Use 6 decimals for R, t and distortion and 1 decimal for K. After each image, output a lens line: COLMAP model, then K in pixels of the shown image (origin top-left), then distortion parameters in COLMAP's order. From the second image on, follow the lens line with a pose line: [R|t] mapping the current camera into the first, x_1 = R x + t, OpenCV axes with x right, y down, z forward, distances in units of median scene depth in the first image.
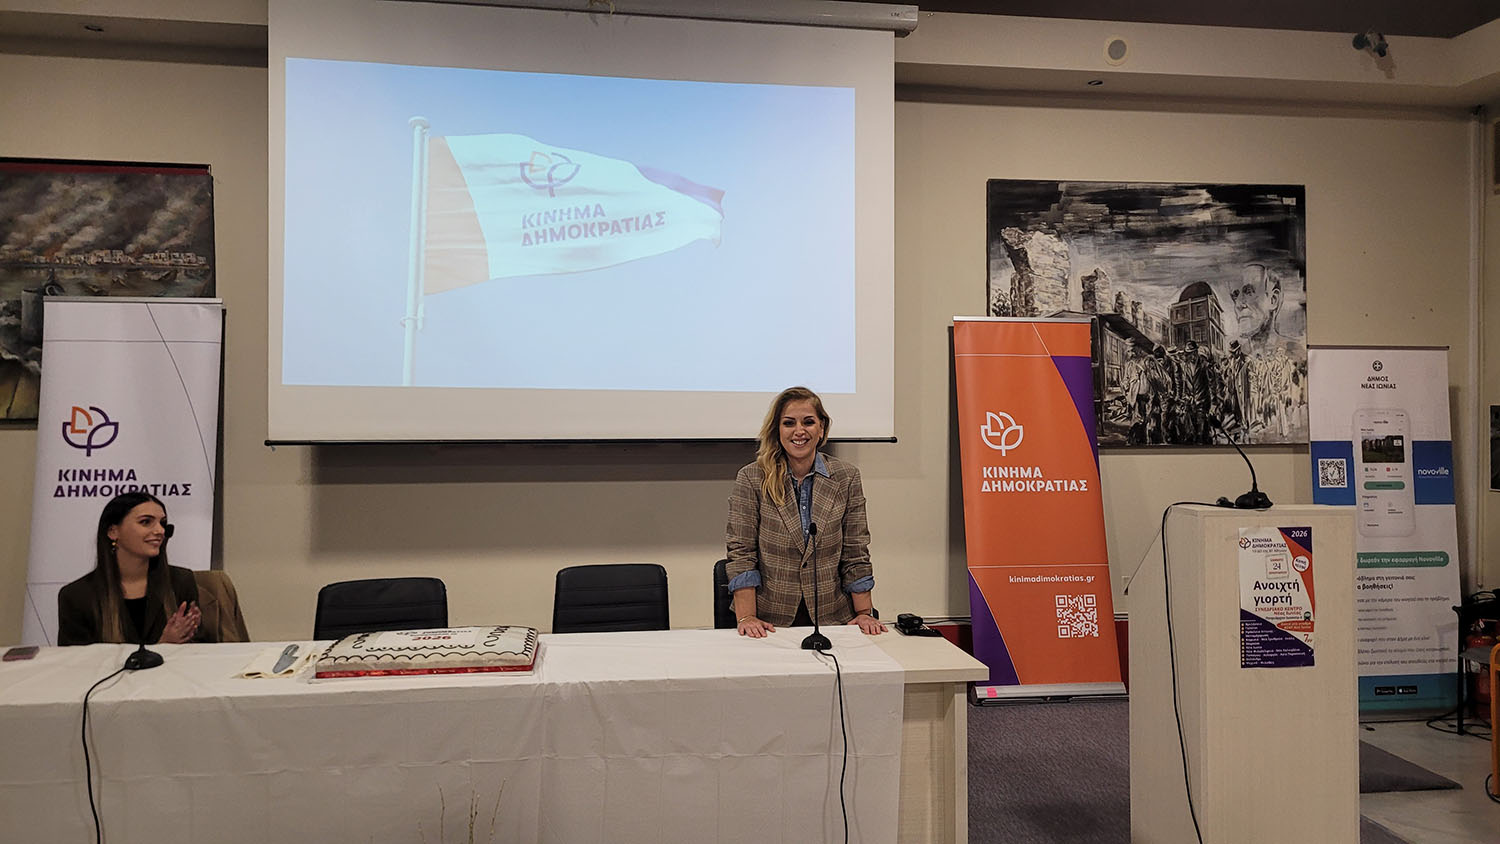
lens RADIAL K [[1128.2, 0, 763.4], [0, 1128.2, 394.1], [0, 0, 1]] dist [0.074025, -0.066796]
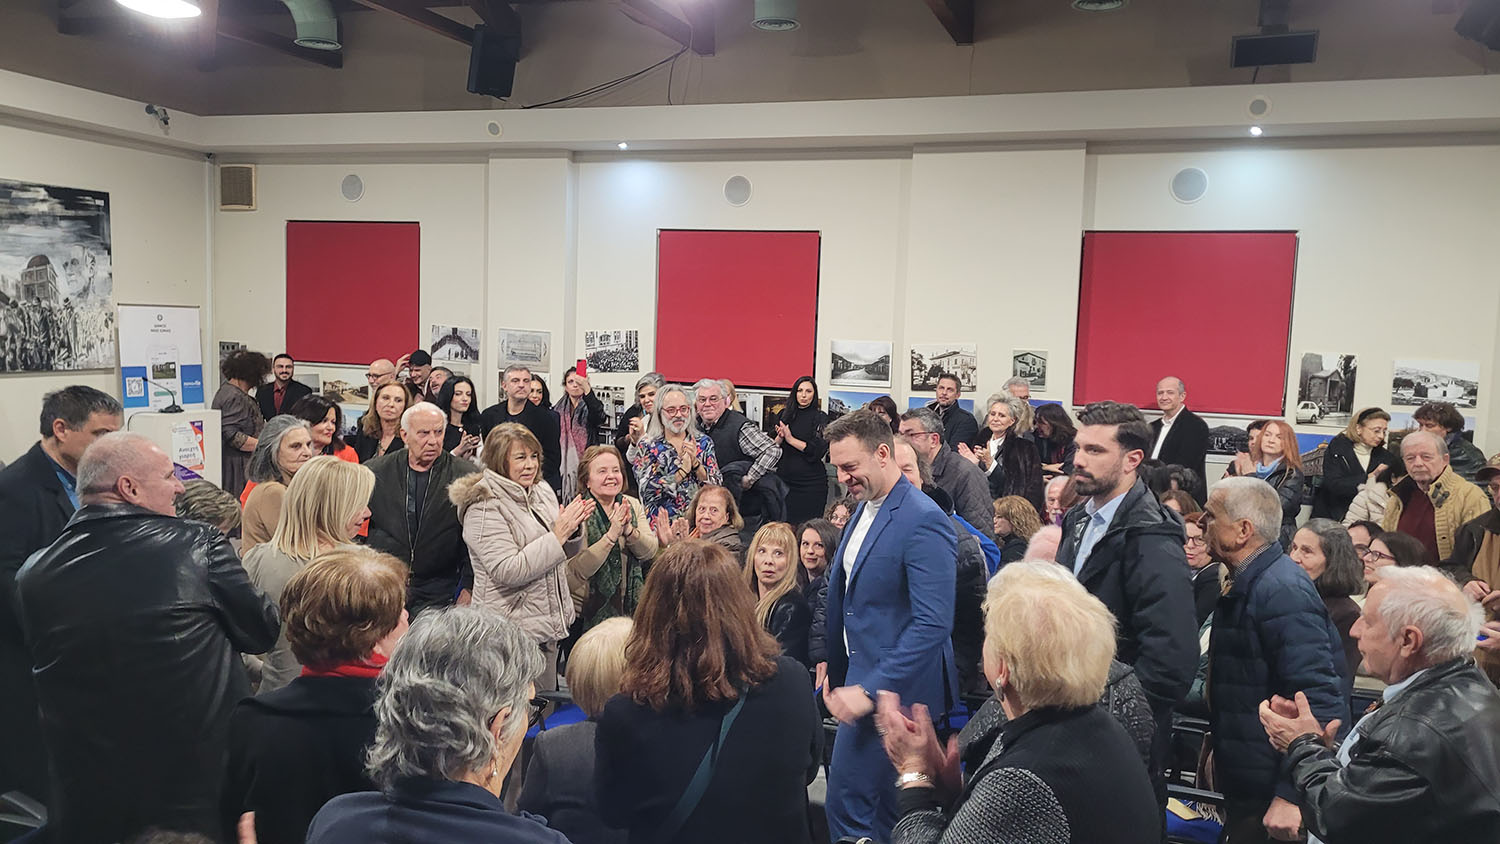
lens RADIAL K [[1128.2, 0, 762.1], [0, 1128.2, 420.5], [0, 0, 1]] dist [0.074025, -0.066796]
pose [[0.465674, -0.061764, 0.882798, -0.476489], [-0.041631, 0.994928, 0.091569, -0.062840], [-0.883976, -0.079393, 0.460741, -0.464935]]
